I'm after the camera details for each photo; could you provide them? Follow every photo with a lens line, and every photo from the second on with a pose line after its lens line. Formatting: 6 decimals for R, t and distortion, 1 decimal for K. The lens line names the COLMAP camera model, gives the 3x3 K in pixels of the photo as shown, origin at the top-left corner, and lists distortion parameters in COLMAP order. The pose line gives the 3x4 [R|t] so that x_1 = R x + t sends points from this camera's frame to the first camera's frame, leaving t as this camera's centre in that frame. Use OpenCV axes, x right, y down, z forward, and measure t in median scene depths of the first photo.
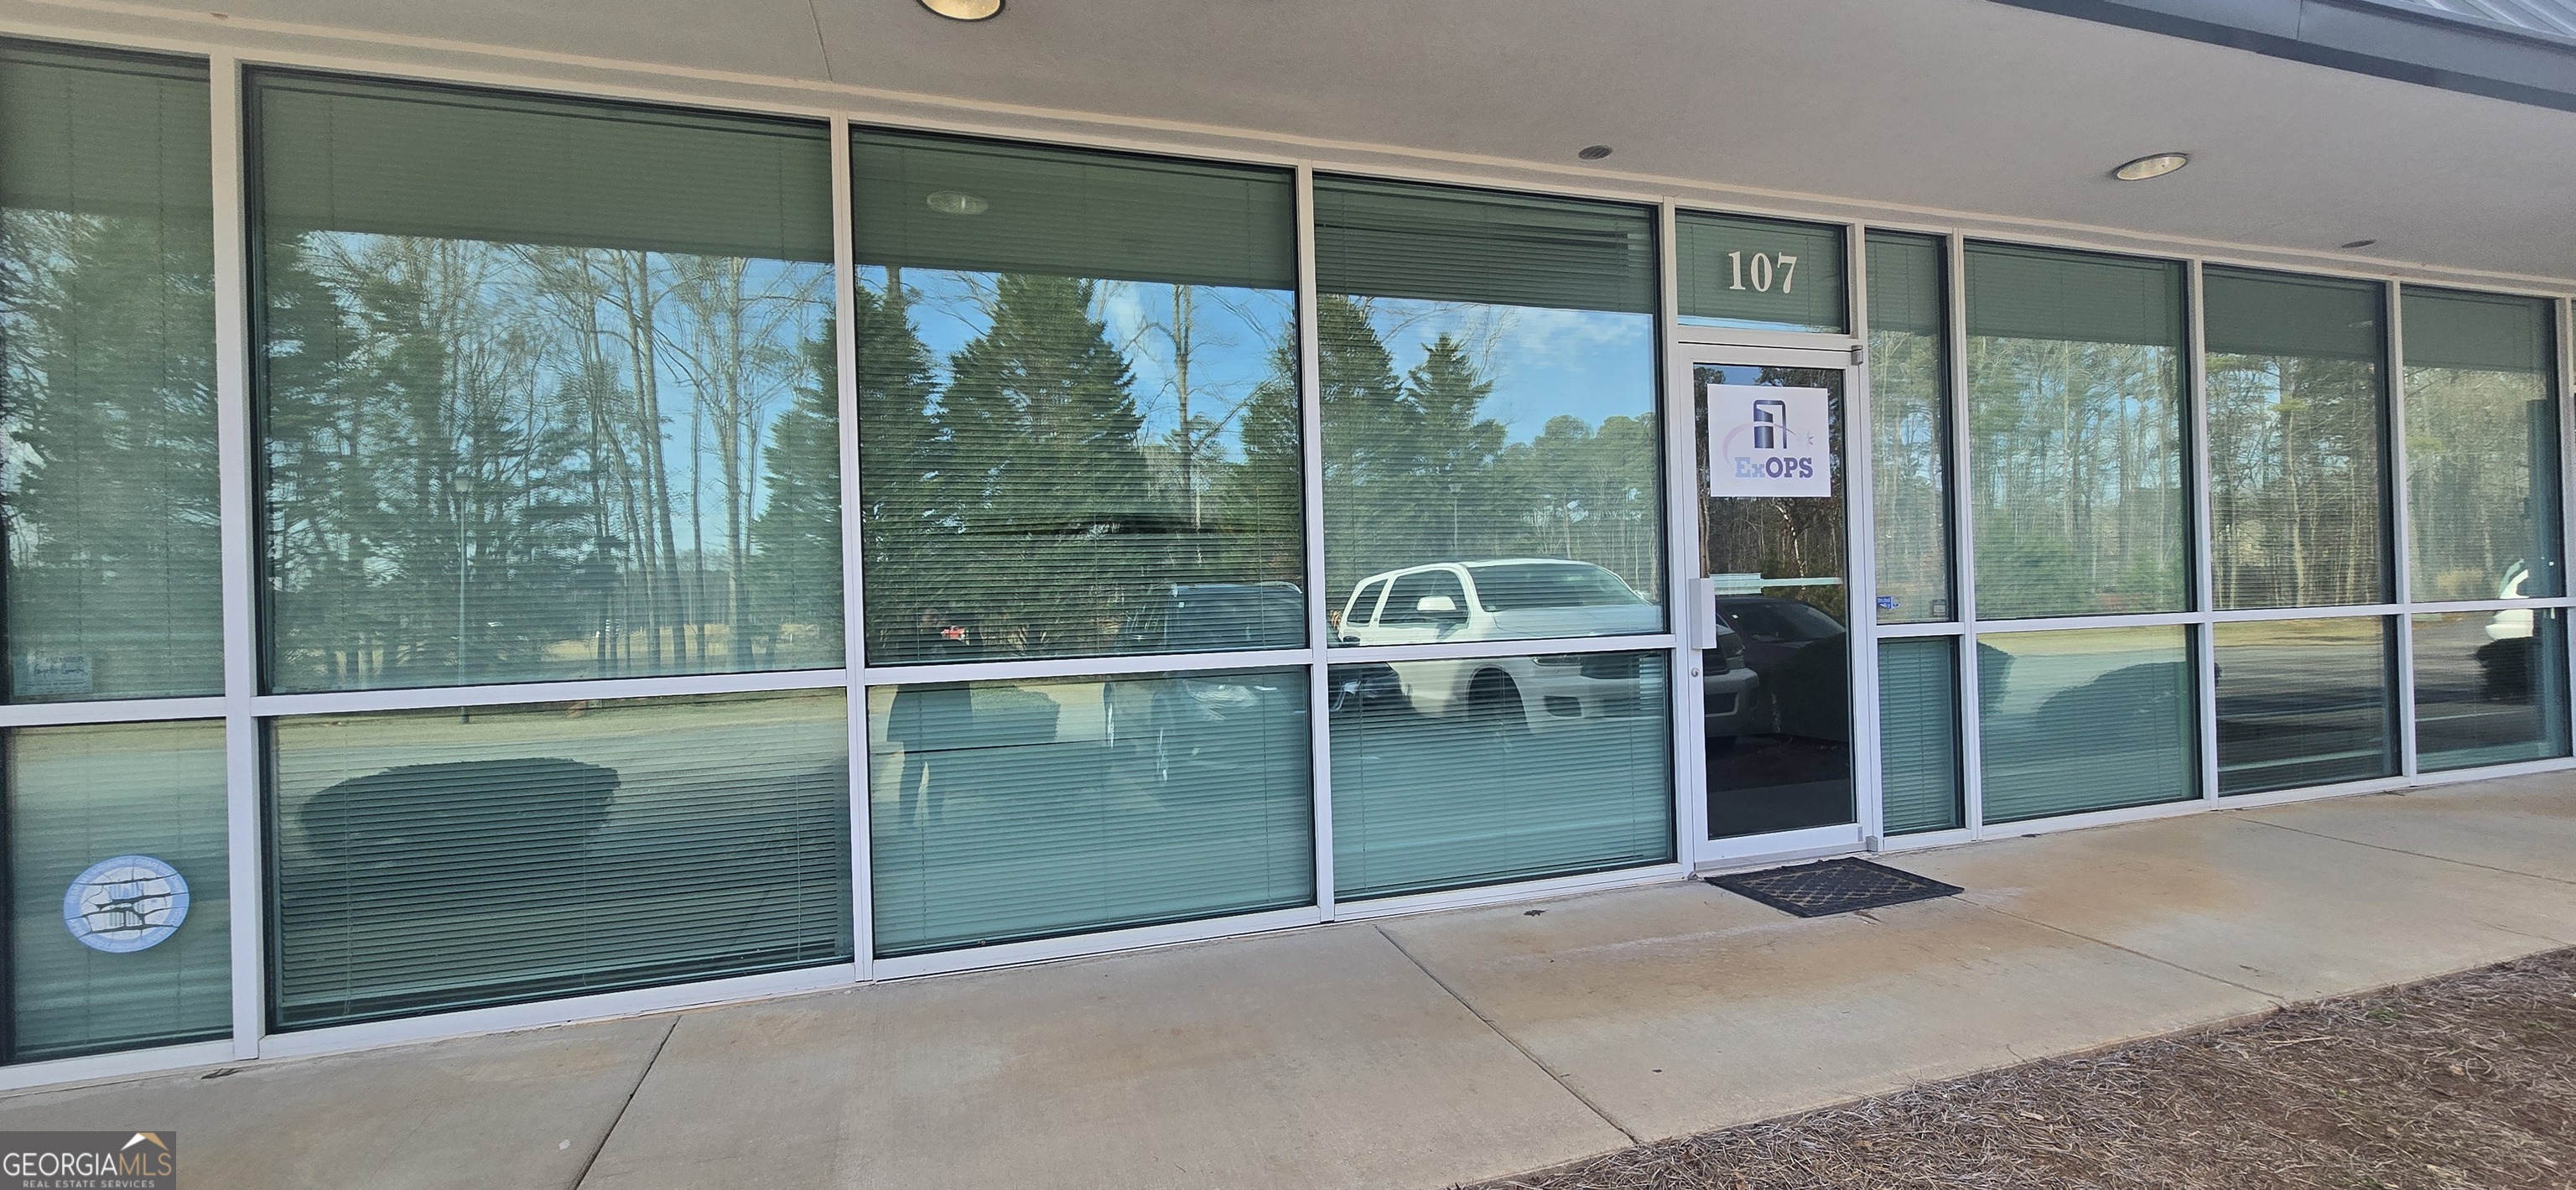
lens RADIAL K [[1044.6, 0, 1288.0], [0, 1044.6, 595.0], [0, 0, 1]] dist [-0.007570, 0.002748]
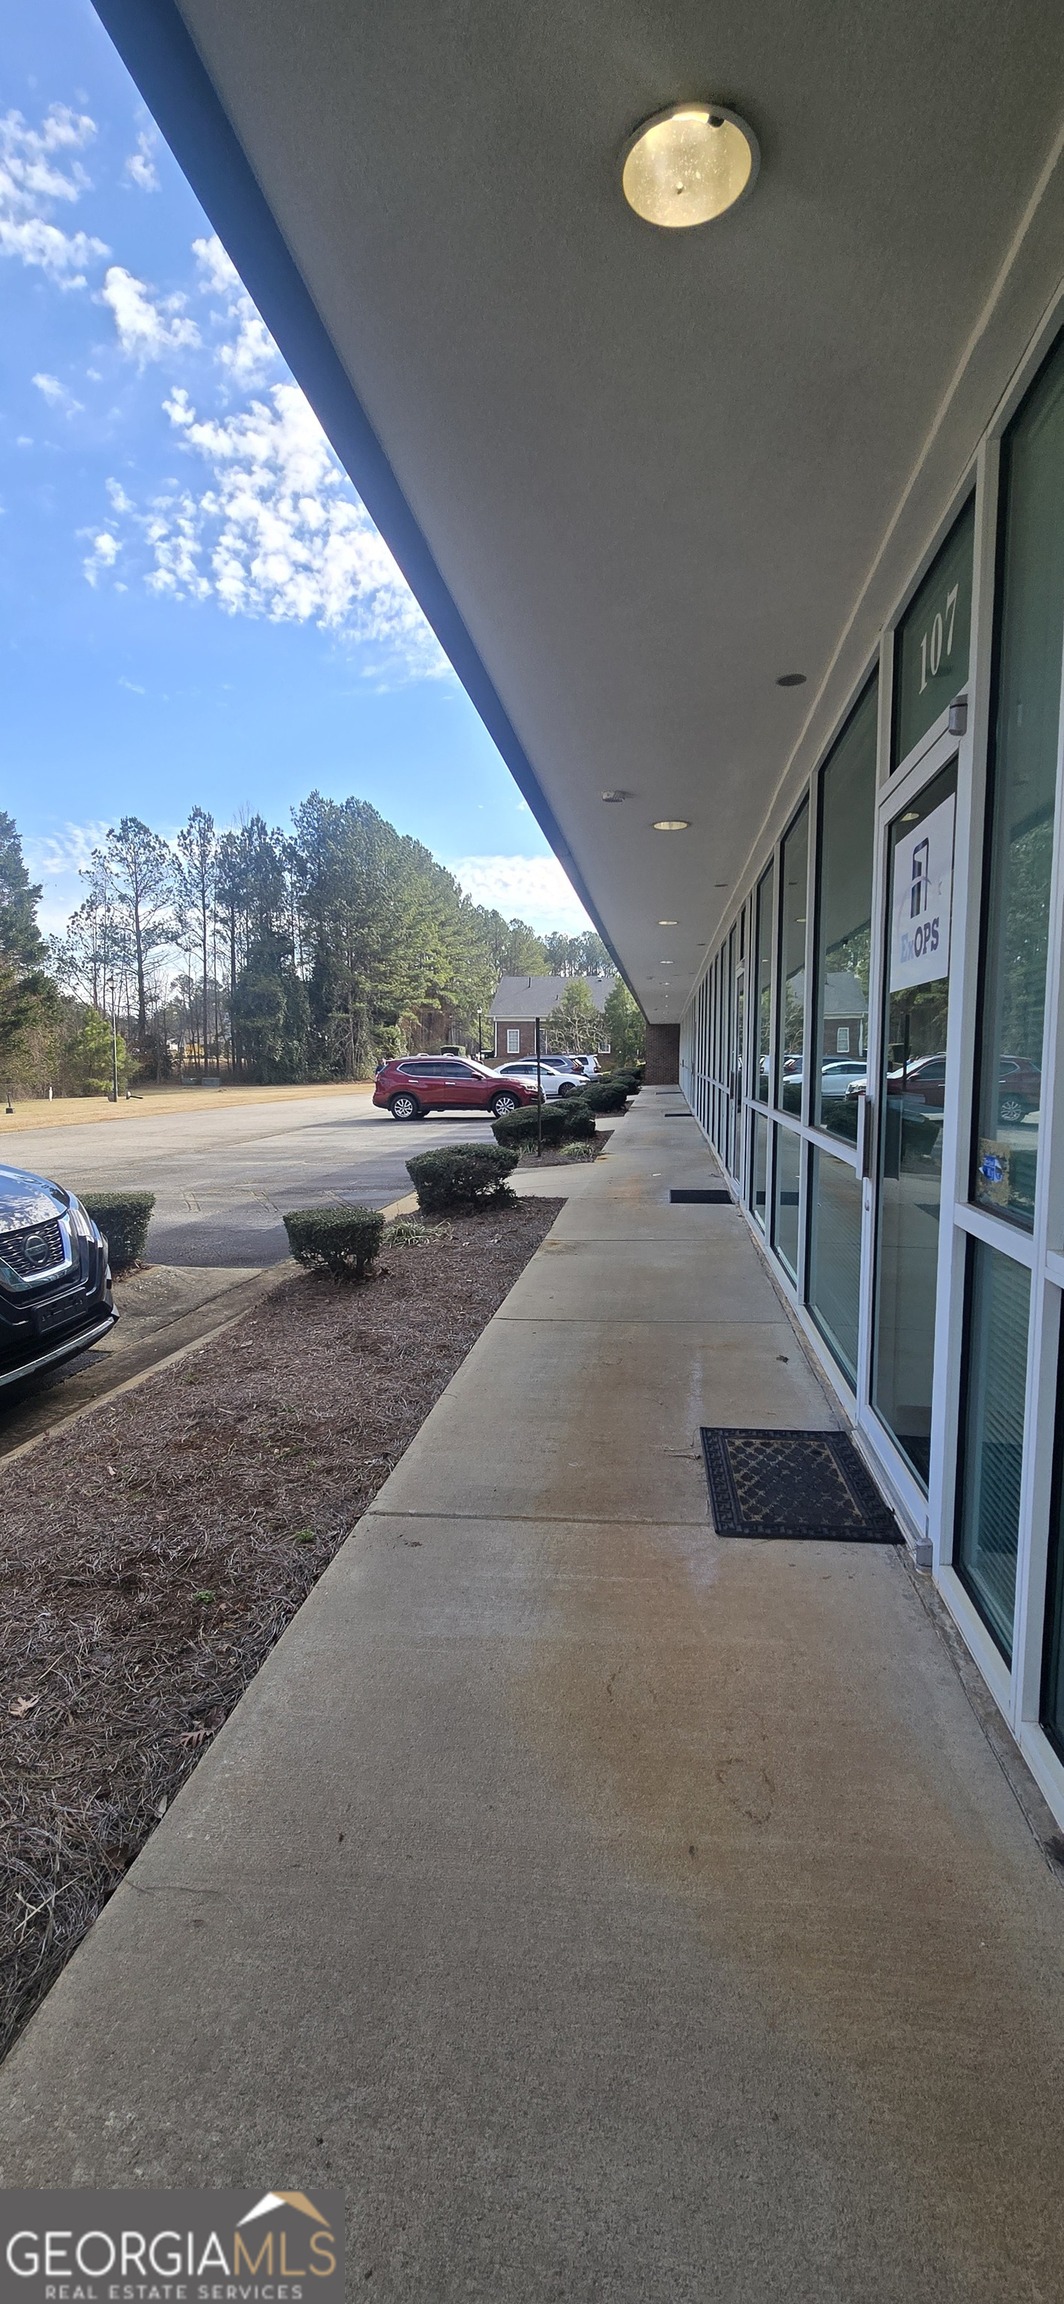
lens RADIAL K [[934.2, 0, 527.0], [0, 934.2, 1146.5], [0, 0, 1]] dist [-0.007570, 0.002748]
pose [[-0.426066, 0.113872, -0.897497, 1.343483], [0.016518, 0.992861, 0.118130, -0.076764], [0.904541, 0.035506, -0.424905, 1.211837]]
